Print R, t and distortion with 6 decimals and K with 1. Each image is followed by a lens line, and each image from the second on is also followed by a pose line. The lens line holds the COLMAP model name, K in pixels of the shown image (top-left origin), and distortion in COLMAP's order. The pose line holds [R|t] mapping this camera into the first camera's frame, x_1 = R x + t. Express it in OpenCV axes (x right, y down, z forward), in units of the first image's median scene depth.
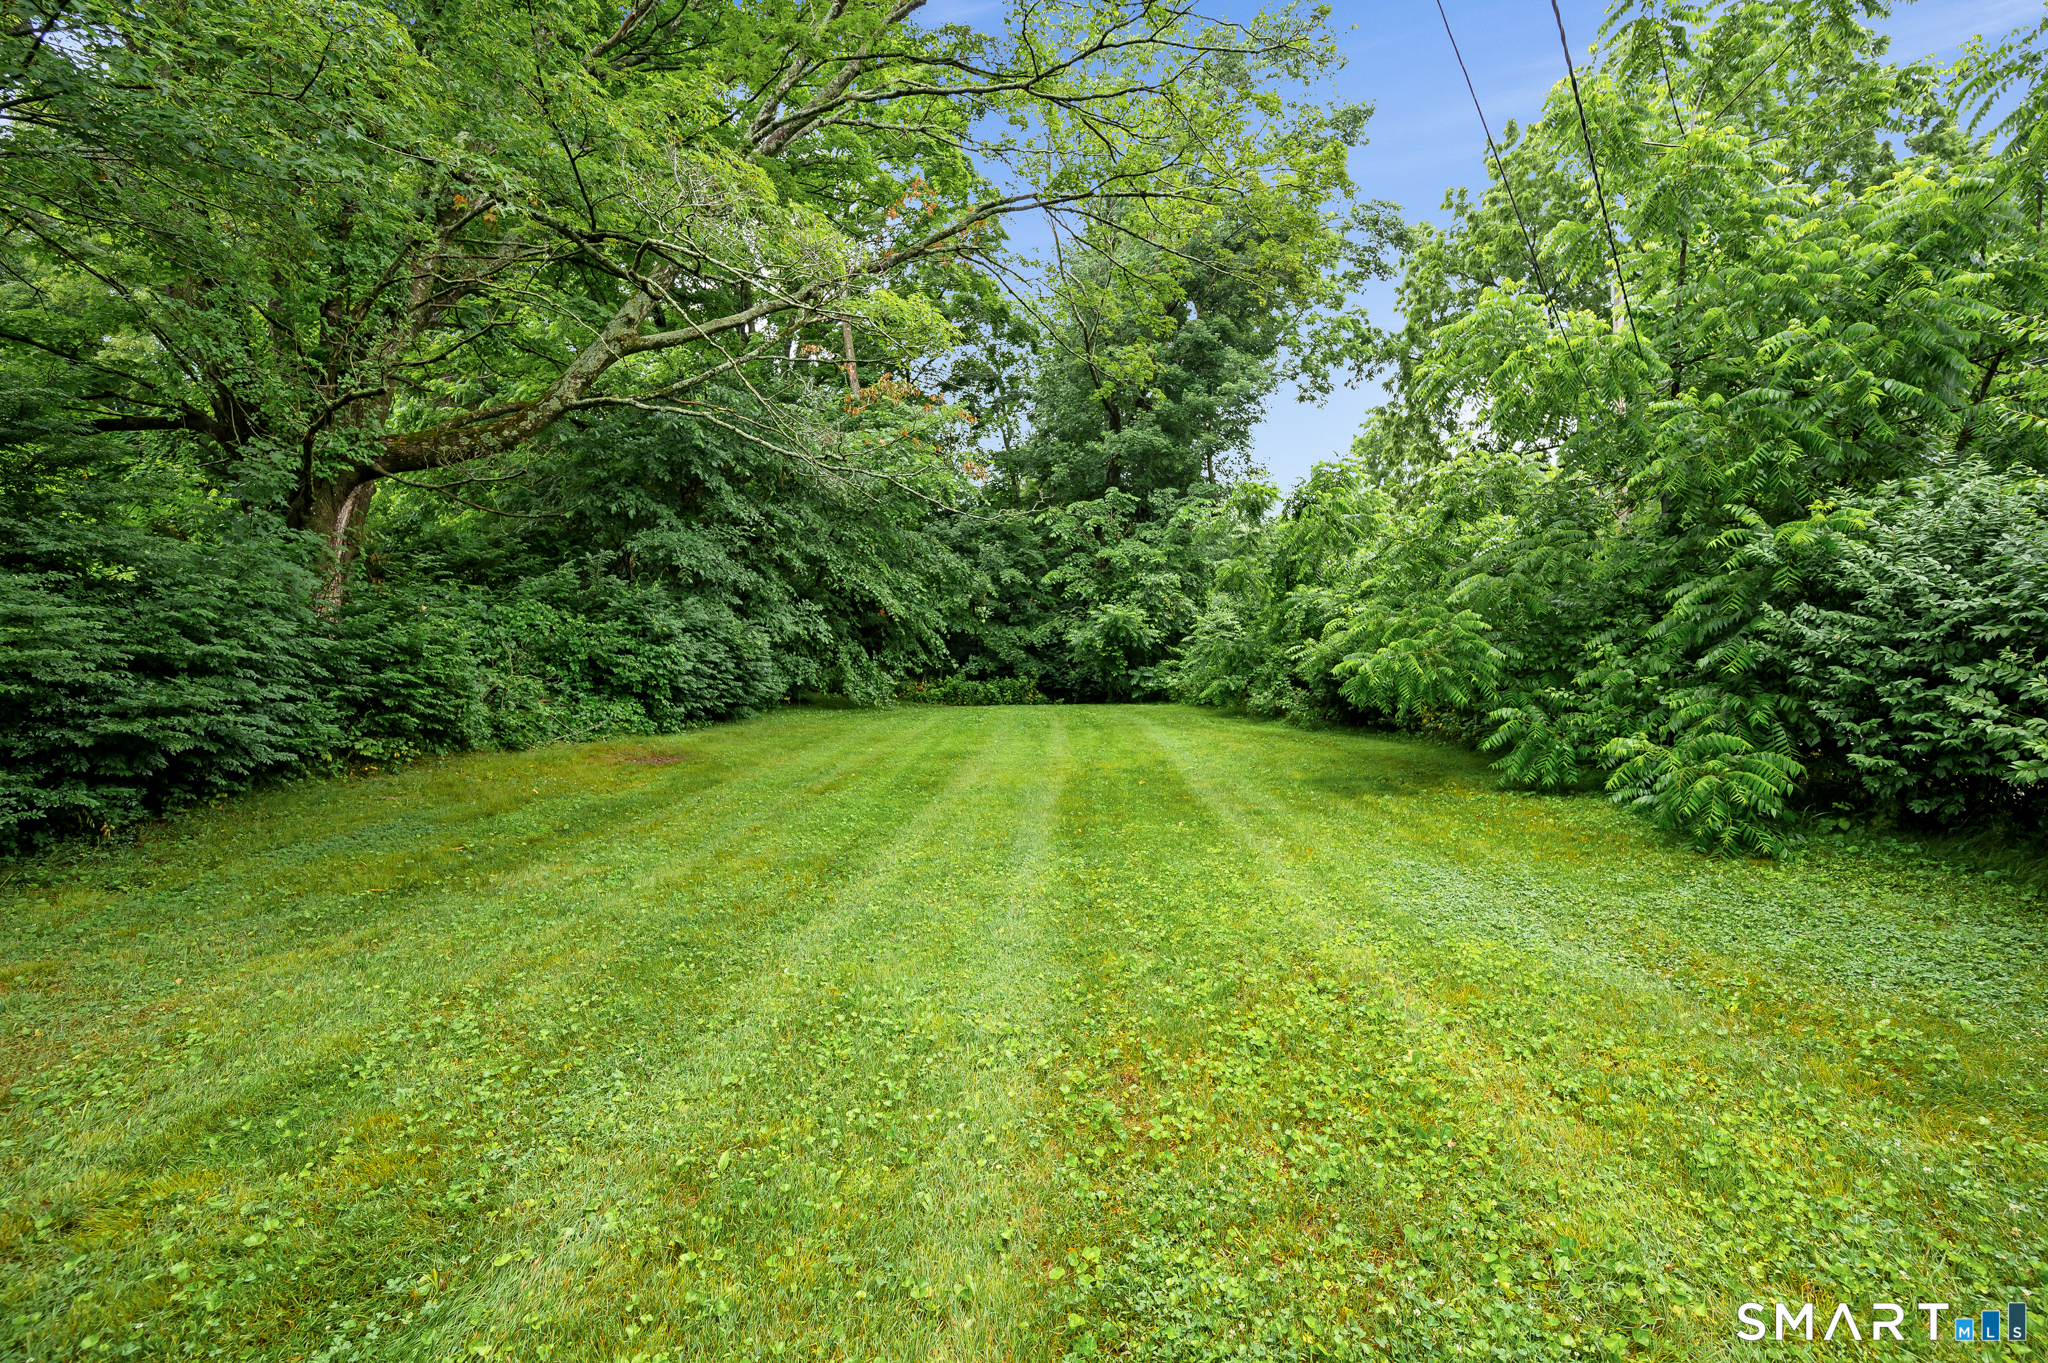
lens RADIAL K [[812.8, 0, 1030.5], [0, 812.8, 659.8], [0, 0, 1]] dist [0.000322, 0.000274]
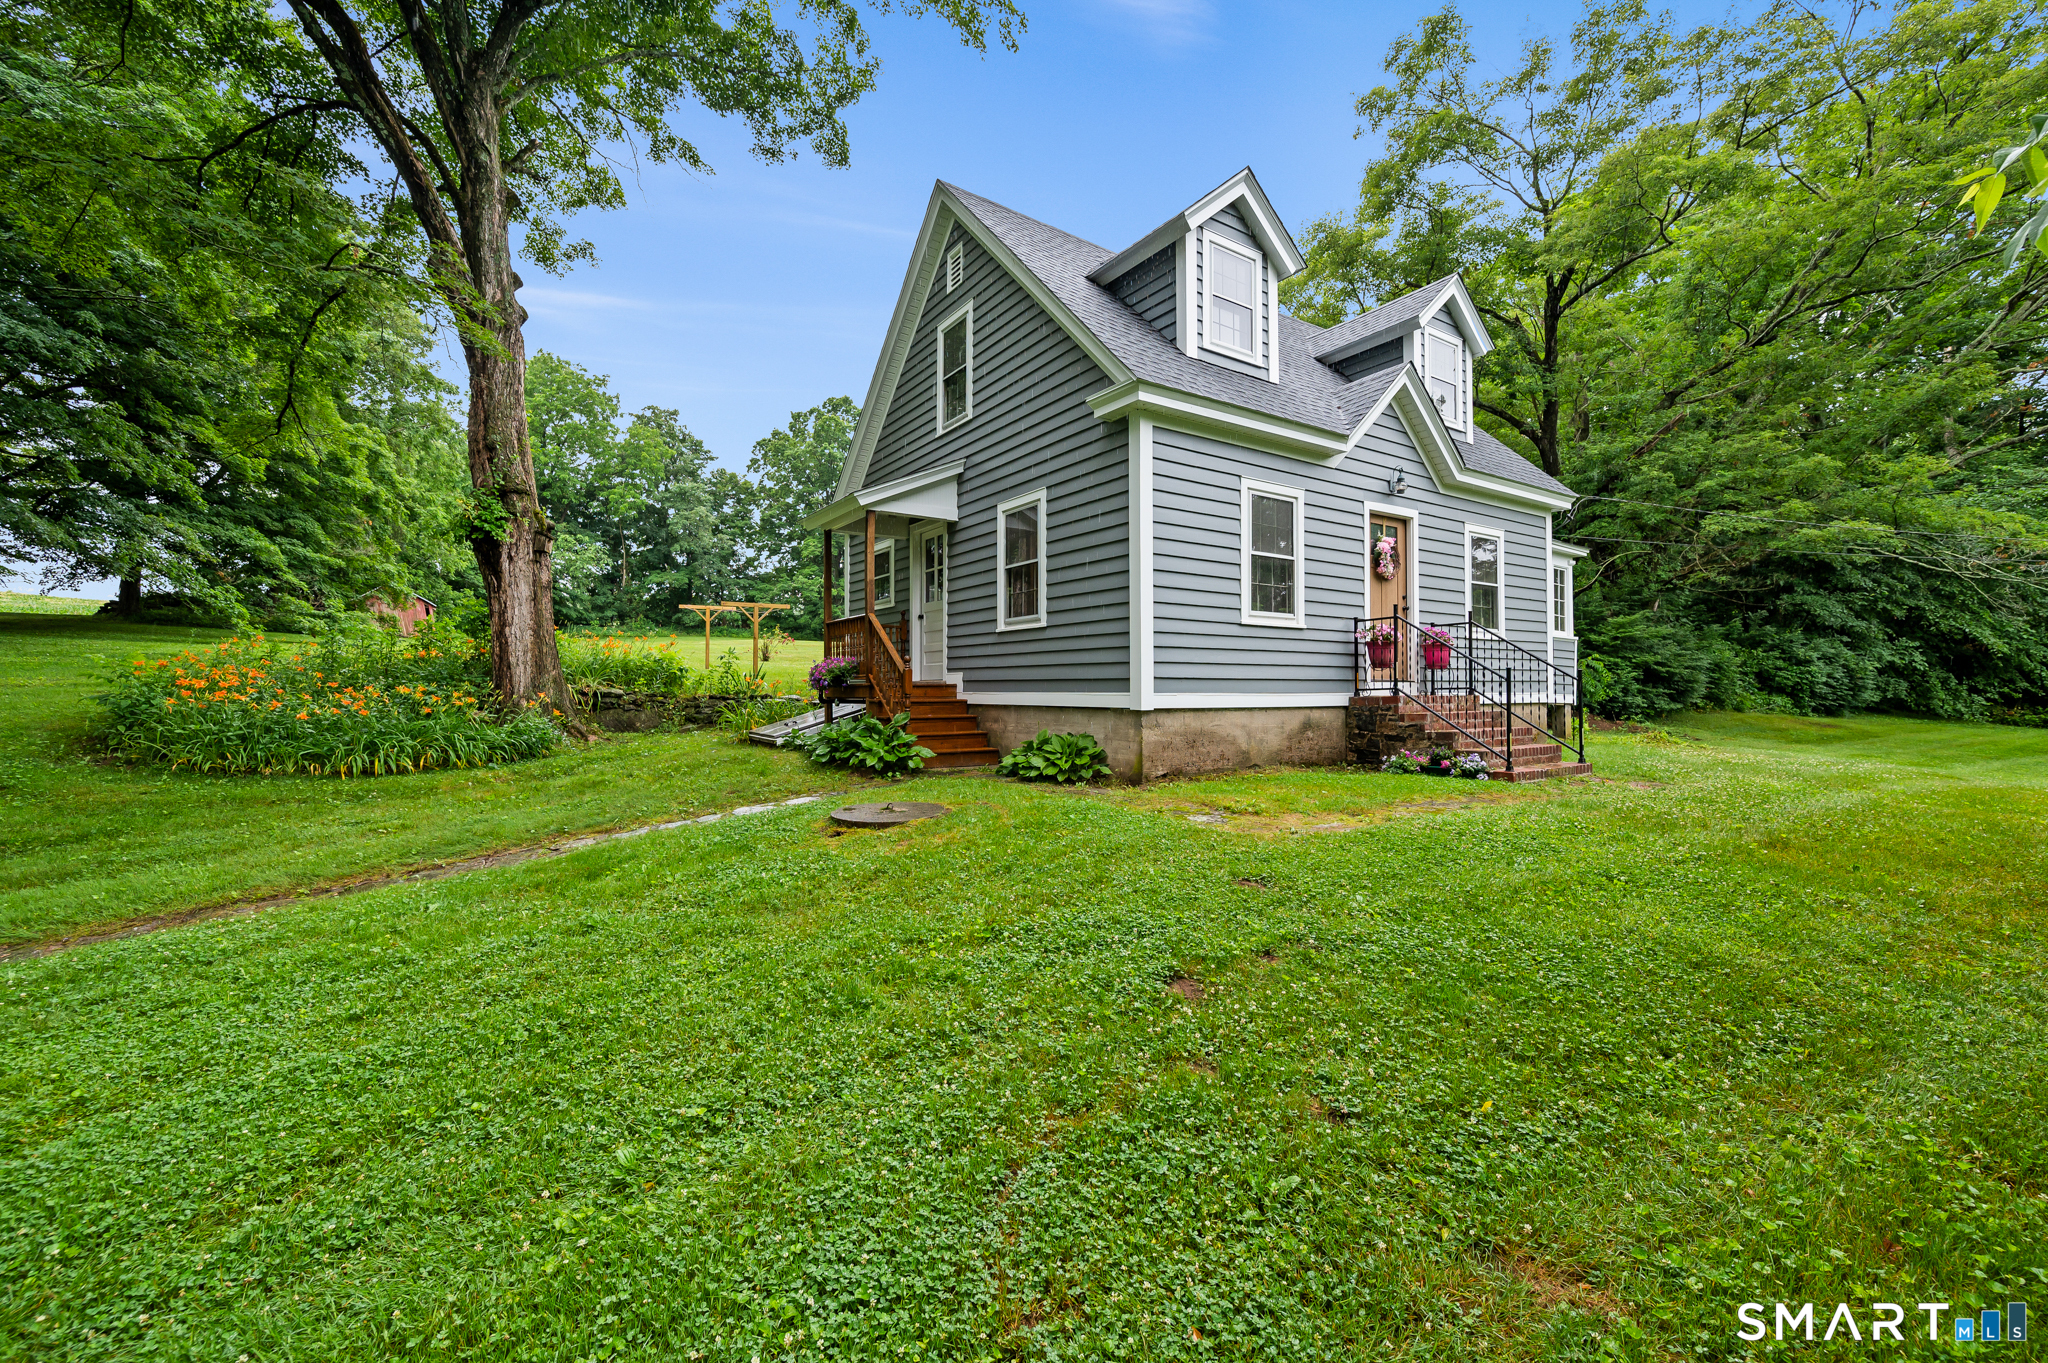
lens RADIAL K [[812.8, 0, 1030.5], [0, 812.8, 659.8], [0, 0, 1]] dist [0.000322, 0.000274]
pose [[0.555834, 0.054087, -0.829532, 0.062620], [-0.056361, 0.998037, 0.027309, 0.011826], [0.829381, 0.031574, 0.557791, -1.154411]]
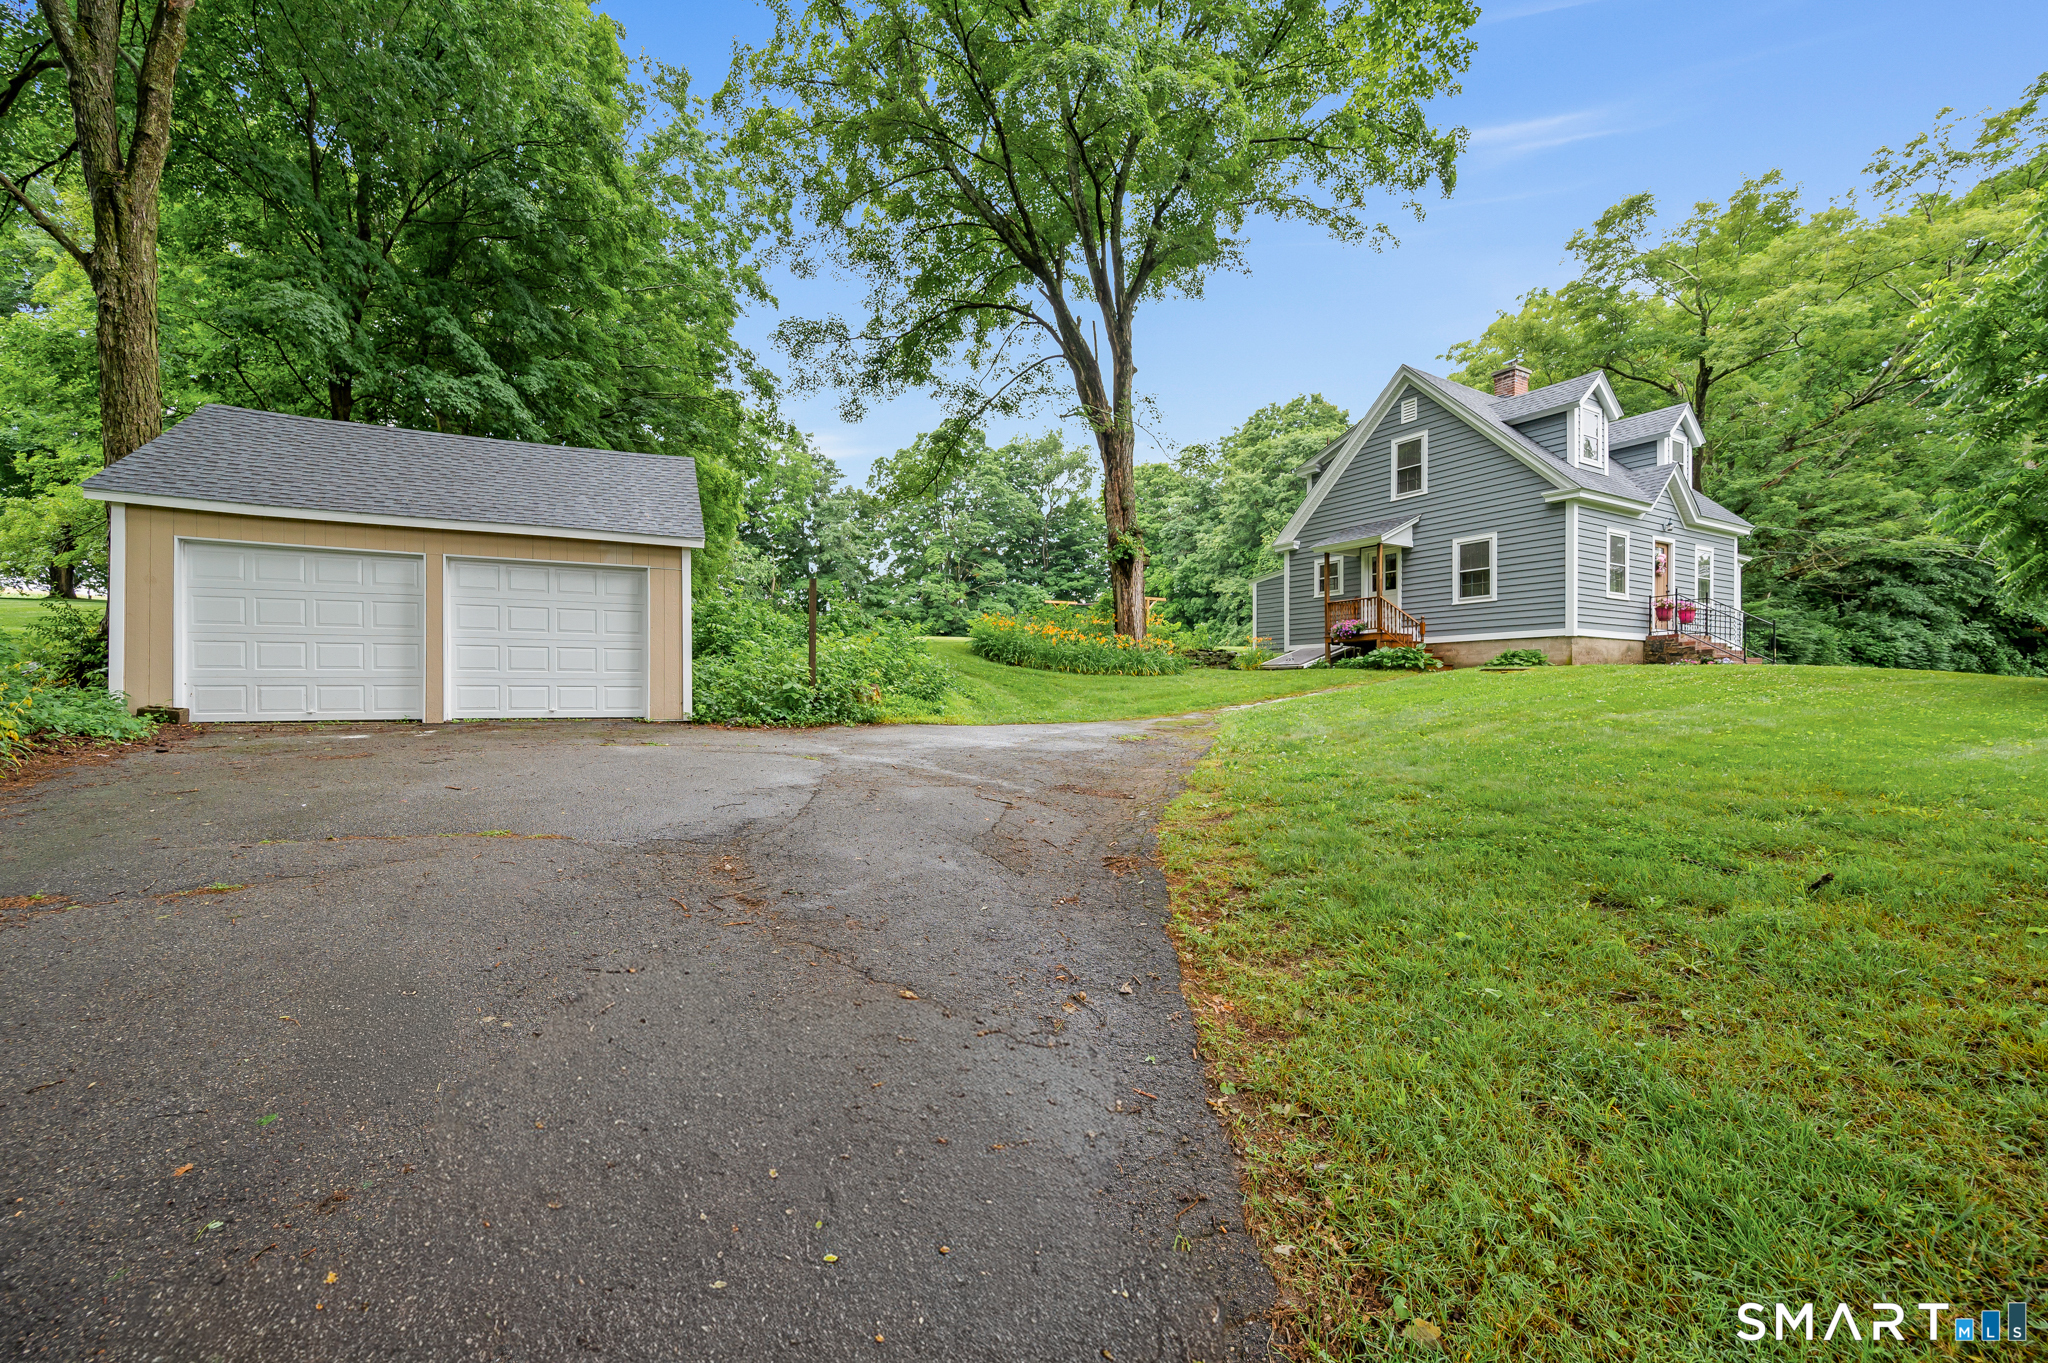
lens RADIAL K [[792.0, 0, 1024.0], [0, 792.0, 681.5], [0, 0, 1]] dist [0.000639, 0.000567]
pose [[0.499564, 0.074308, -0.863084, 0.215199], [-0.052136, 0.997087, 0.055669, 0.078220], [0.864707, 0.017187, 0.501983, -1.846191]]
